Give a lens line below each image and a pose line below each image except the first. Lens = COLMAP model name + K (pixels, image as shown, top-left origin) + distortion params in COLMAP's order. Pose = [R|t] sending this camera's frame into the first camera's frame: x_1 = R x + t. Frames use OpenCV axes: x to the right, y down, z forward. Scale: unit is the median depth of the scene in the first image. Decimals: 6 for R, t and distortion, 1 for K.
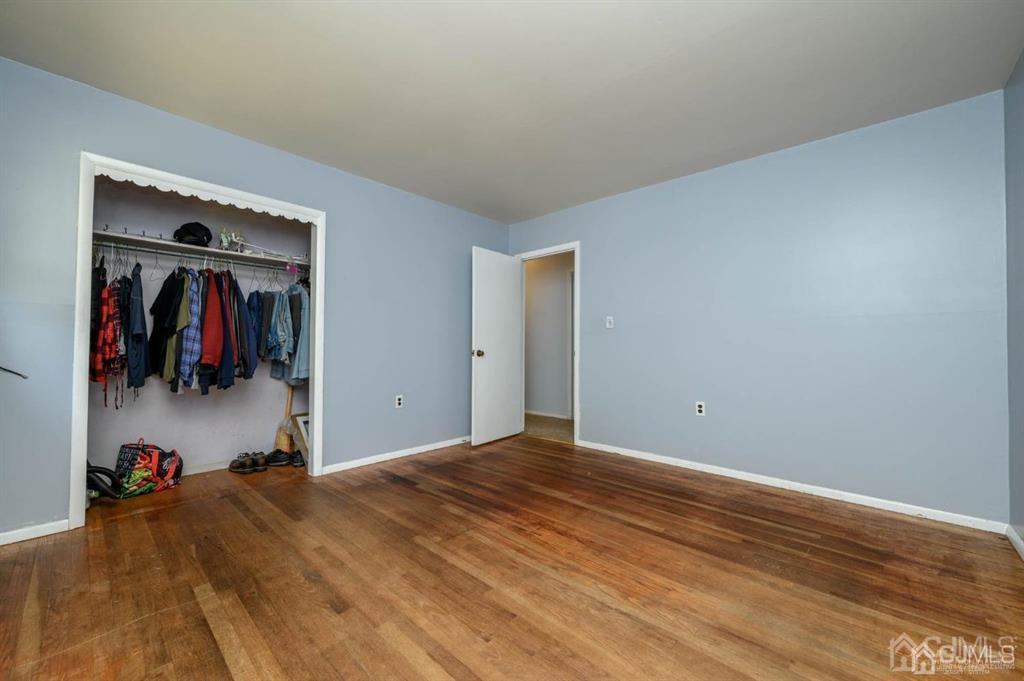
lens RADIAL K [[402.4, 0, 514.2], [0, 402.4, 339.8], [0, 0, 1]] dist [-0.000285, 0.000225]
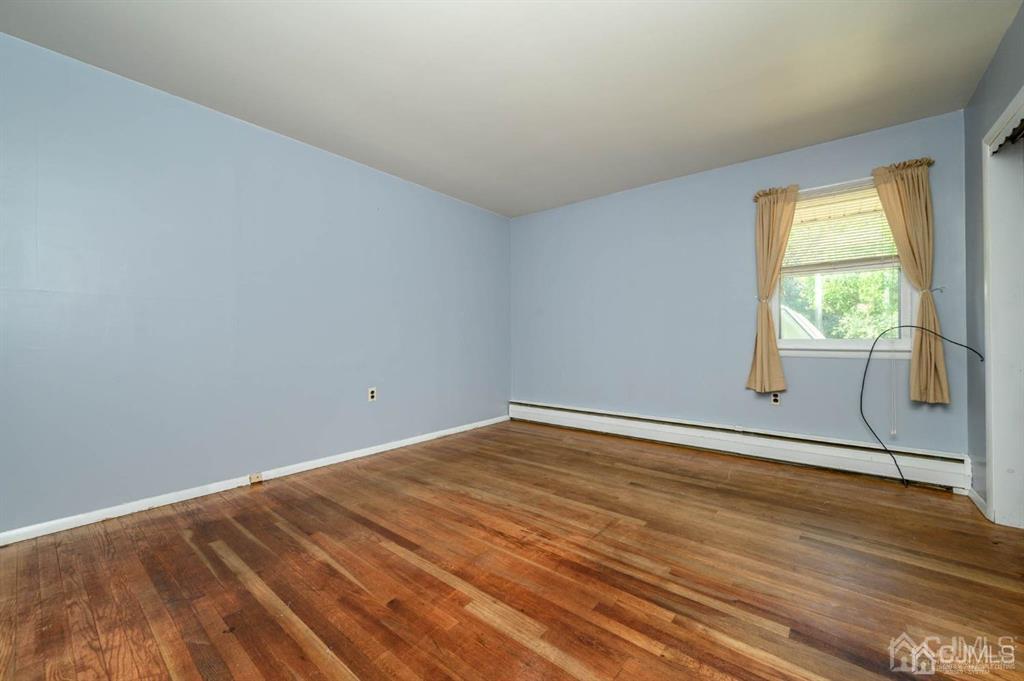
lens RADIAL K [[402.4, 0, 511.2], [0, 402.4, 340.5], [0, 0, 1]] dist [-0.000285, 0.000225]
pose [[-0.998626, -0.004211, -0.052239, 0.125142], [-0.003802, 0.999961, -0.007933, 0.035515], [0.052270, -0.007724, -0.998603, 1.730296]]
